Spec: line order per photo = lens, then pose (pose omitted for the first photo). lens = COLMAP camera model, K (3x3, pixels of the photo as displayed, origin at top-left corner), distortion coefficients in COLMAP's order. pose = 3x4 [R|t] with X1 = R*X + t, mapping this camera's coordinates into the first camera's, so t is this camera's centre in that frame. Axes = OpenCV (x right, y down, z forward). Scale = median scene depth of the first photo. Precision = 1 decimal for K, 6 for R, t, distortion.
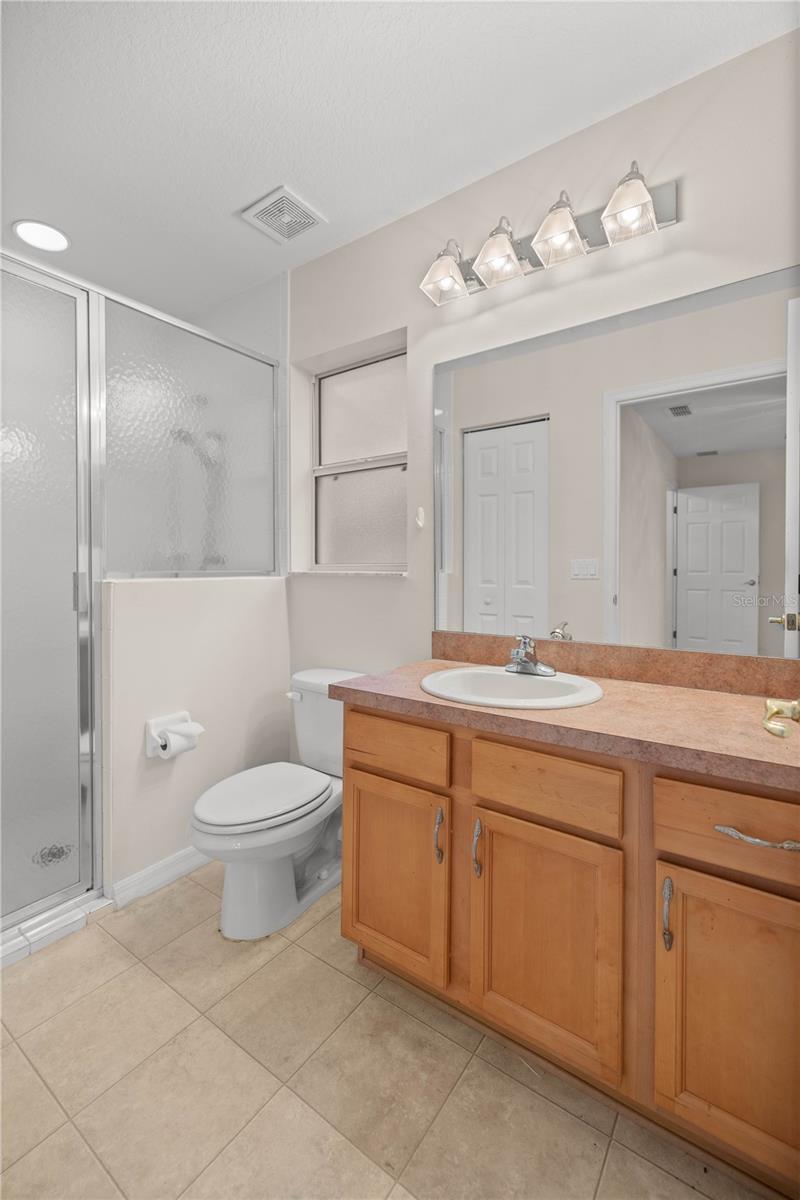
lens RADIAL K [[507.8, 0, 416.5], [0, 507.8, 575.7], [0, 0, 1]] dist [0.001950, -0.001195]
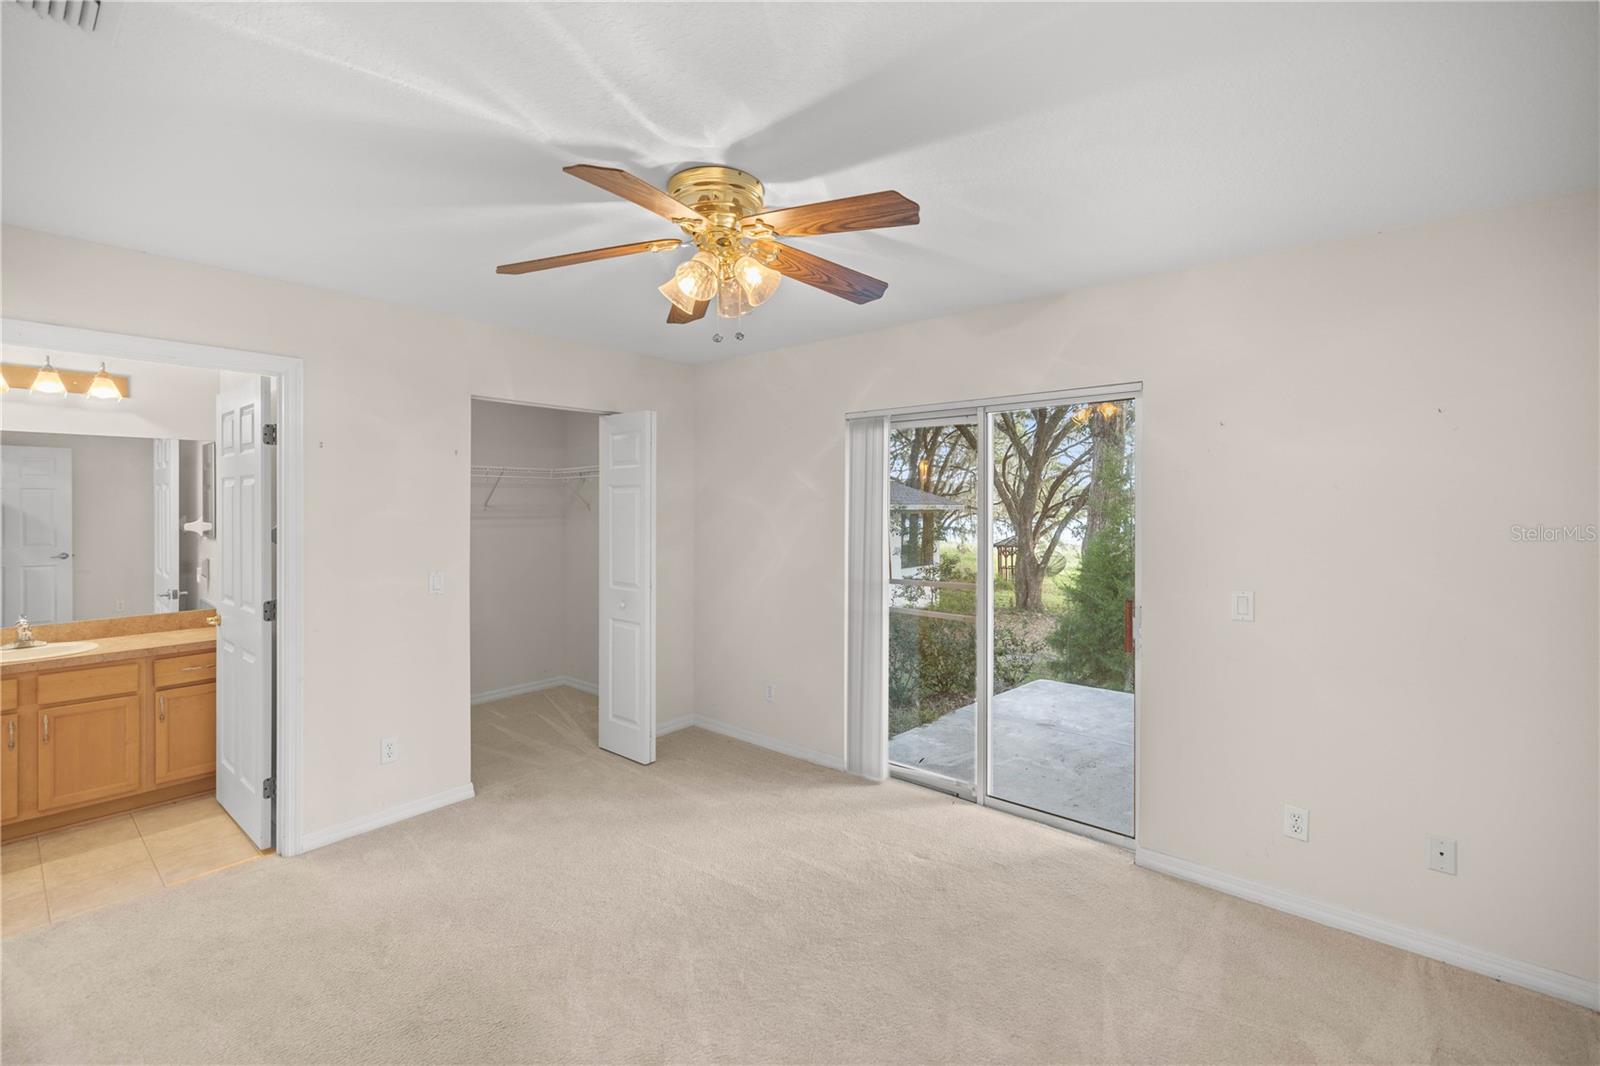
lens RADIAL K [[677.1, 0, 807.6], [0, 677.1, 504.1], [0, 0, 1]] dist [0.001950, -0.001195]
pose [[0.072984, -0.010488, 0.997278, -2.444583], [0.011378, 0.999888, 0.009683, -0.365383], [-0.997268, 0.010640, 0.073095, -2.329394]]
